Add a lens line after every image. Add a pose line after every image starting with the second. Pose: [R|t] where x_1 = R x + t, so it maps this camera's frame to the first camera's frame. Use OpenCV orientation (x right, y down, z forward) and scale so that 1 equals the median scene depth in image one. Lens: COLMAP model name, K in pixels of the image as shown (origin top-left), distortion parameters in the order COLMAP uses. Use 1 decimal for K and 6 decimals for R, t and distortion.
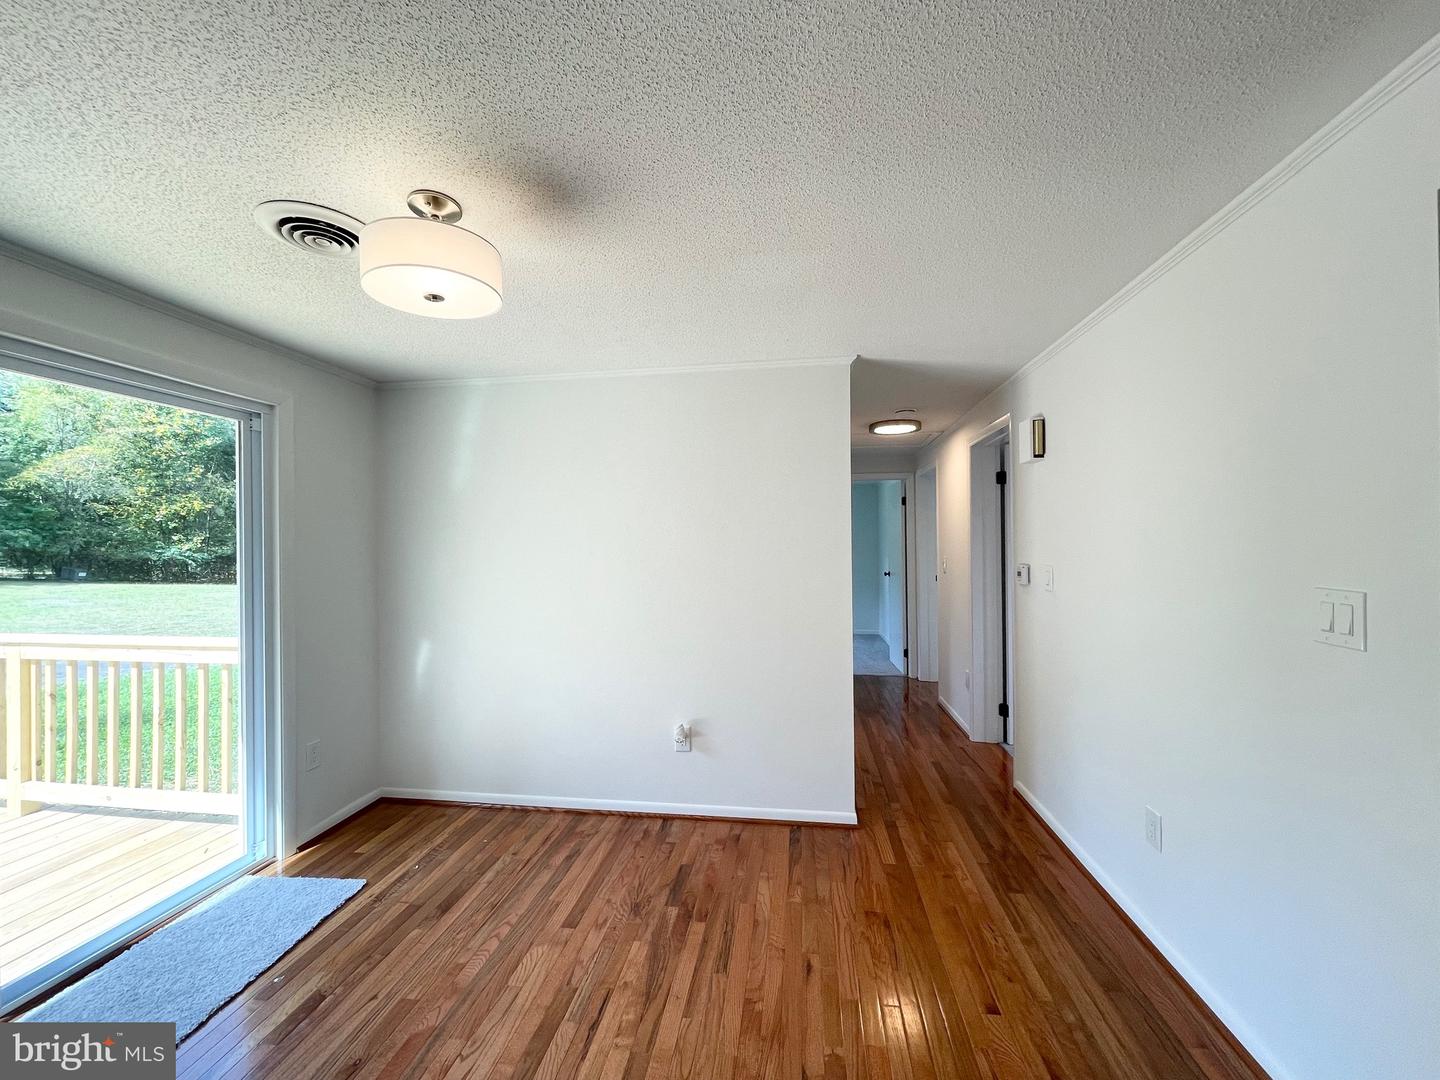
lens RADIAL K [[584.2, 0, 721.9], [0, 584.2, 543.9], [0, 0, 1]] dist [0.000079, -0.000518]
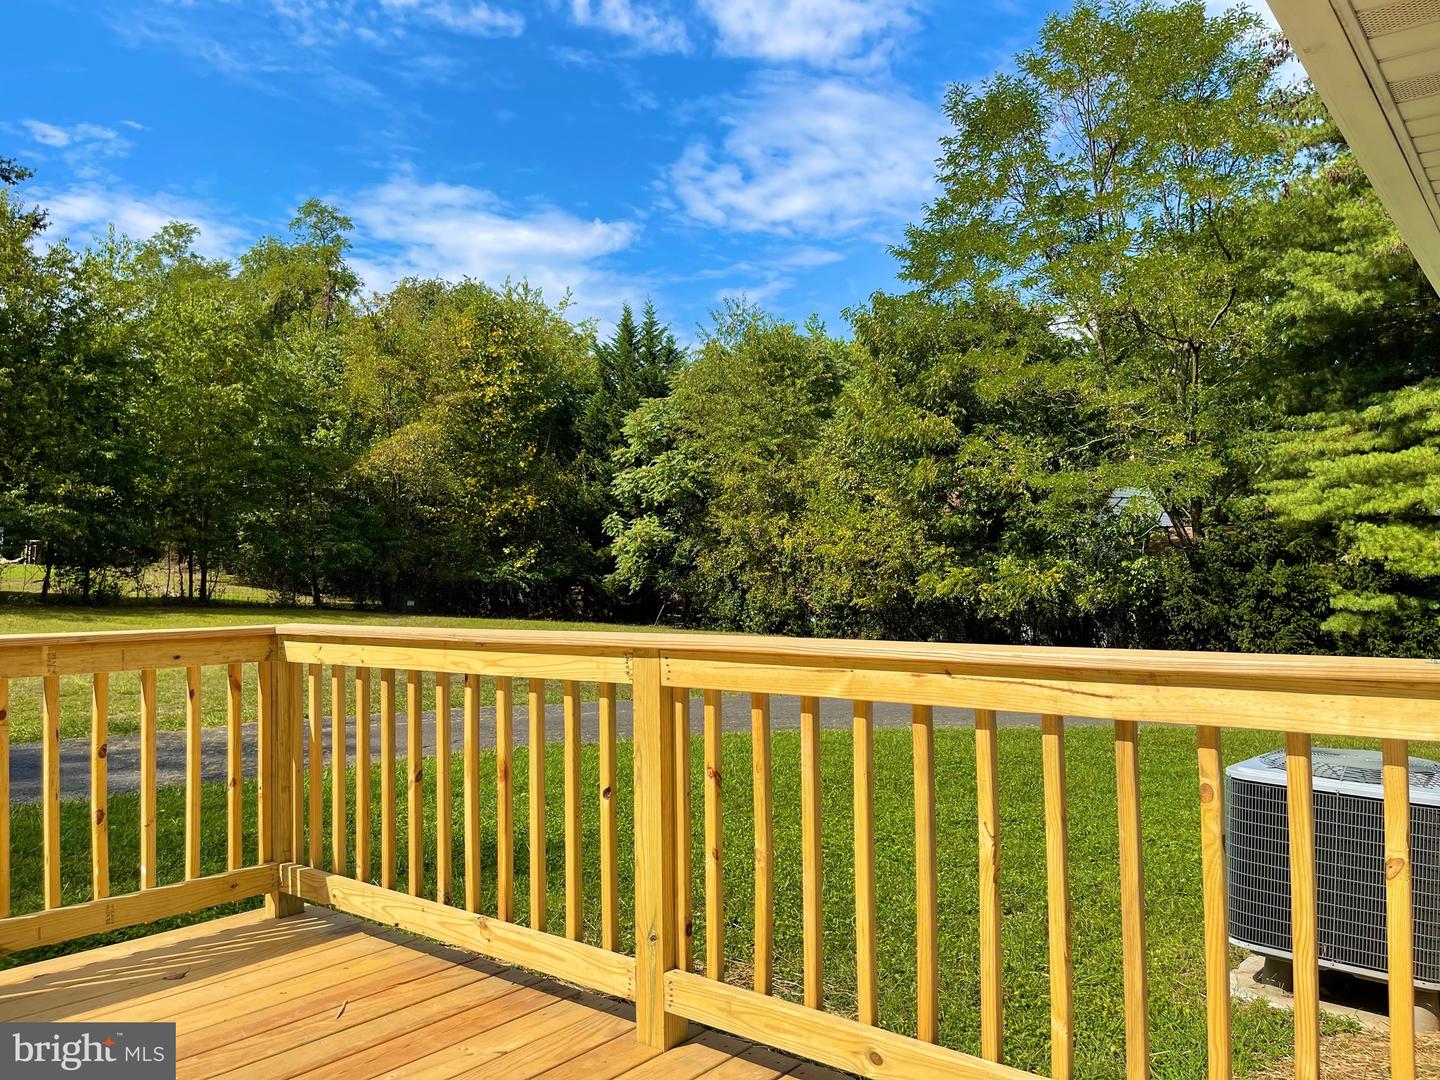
lens RADIAL K [[1096.8, 0, 729.2], [0, 1096.8, 534.7], [0, 0, 1]] dist [0.079975, -0.108742]
pose [[0.862242, -0.023524, -0.505950, -0.724701], [0.011222, 0.999563, -0.027351, 0.103795], [0.506372, 0.017905, 0.862129, 0.298423]]
